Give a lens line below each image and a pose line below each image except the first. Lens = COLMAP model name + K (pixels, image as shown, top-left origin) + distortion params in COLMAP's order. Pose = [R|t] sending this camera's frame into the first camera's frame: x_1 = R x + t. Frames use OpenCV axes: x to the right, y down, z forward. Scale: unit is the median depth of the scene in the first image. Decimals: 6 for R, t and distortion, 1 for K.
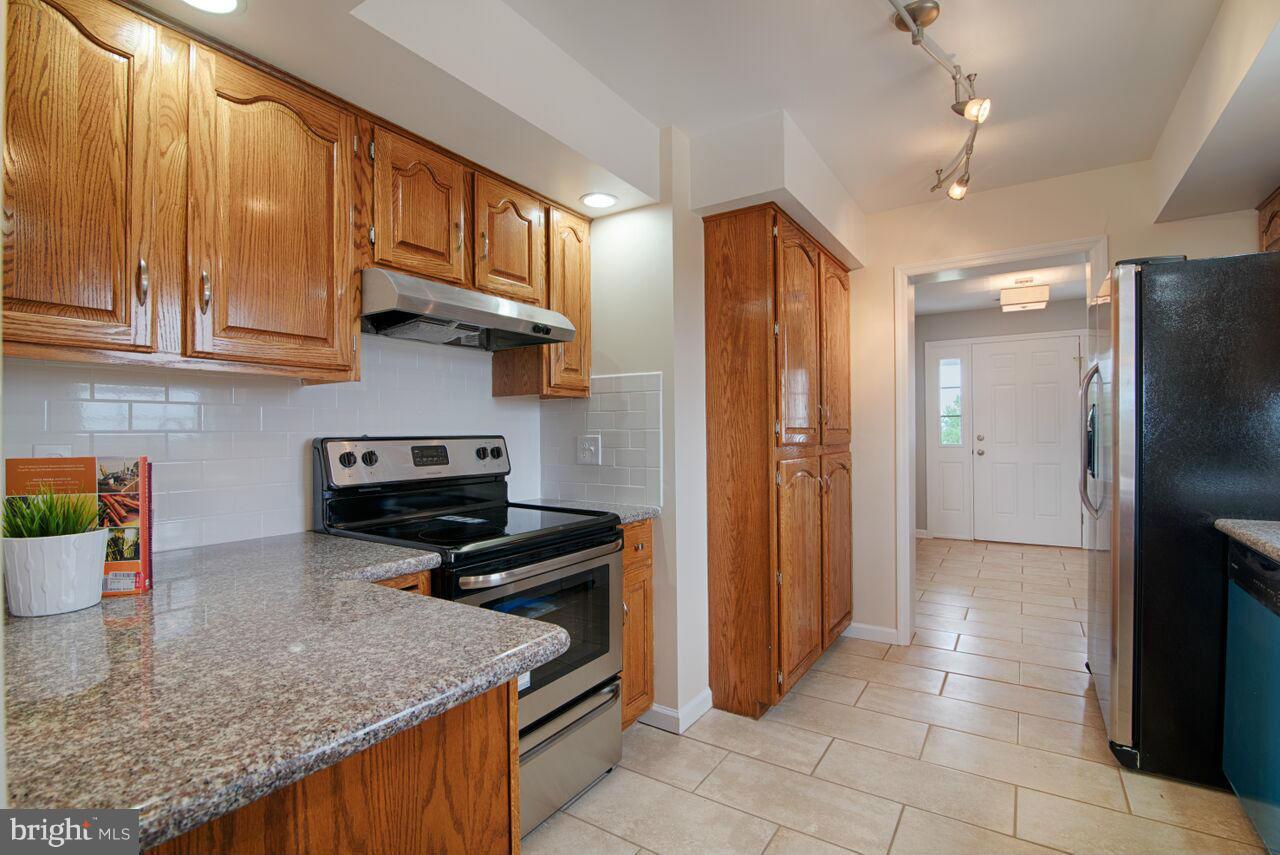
lens RADIAL K [[602.6, 0, 642.1], [0, 602.6, 430.0], [0, 0, 1]] dist [-0.004676, 0.000815]
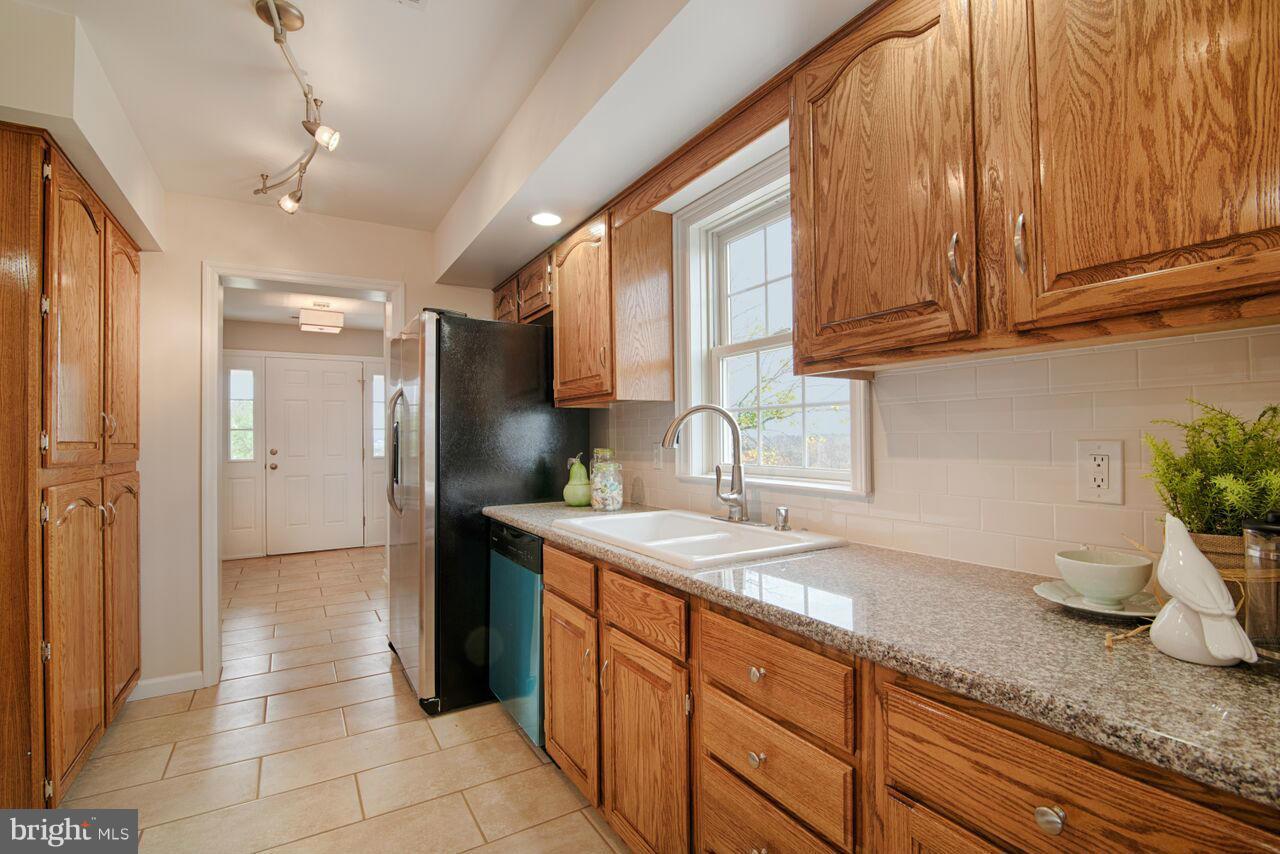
lens RADIAL K [[587.4, 0, 641.3], [0, 587.4, 429.6], [0, 0, 1]] dist [-0.012579, -0.000571]
pose [[0.449530, 0.017592, 0.893092, -0.067249], [0.004787, 0.999744, -0.022102, 0.000375], [-0.893253, 0.014210, 0.449330, 0.046725]]
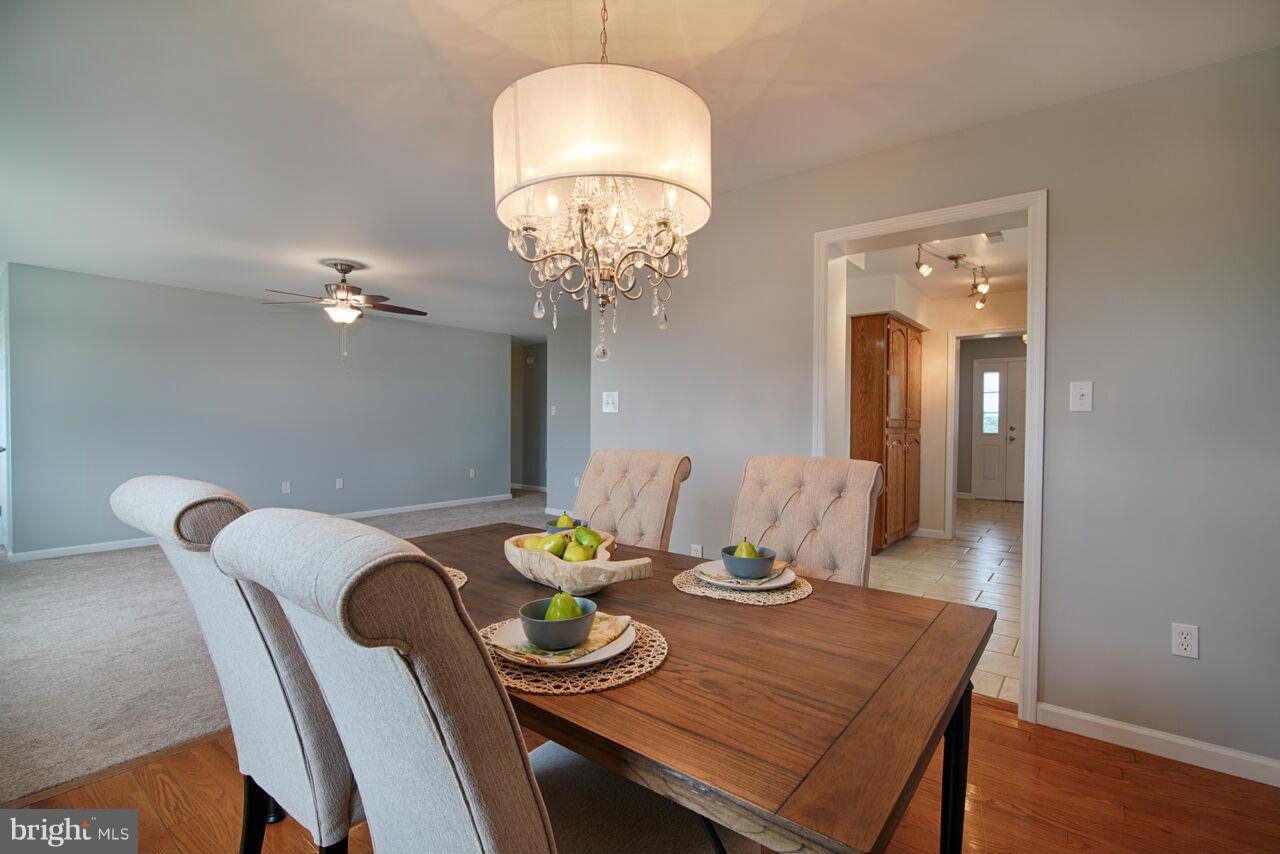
lens RADIAL K [[587.4, 0, 639.0], [0, 587.4, 423.8], [0, 0, 1]] dist [-0.012579, -0.000571]
pose [[0.994922, 0.019295, -0.098779, -0.405111], [-0.018084, 0.999750, 0.013137, 0.000765], [0.099008, -0.011284, 0.995023, -1.048354]]
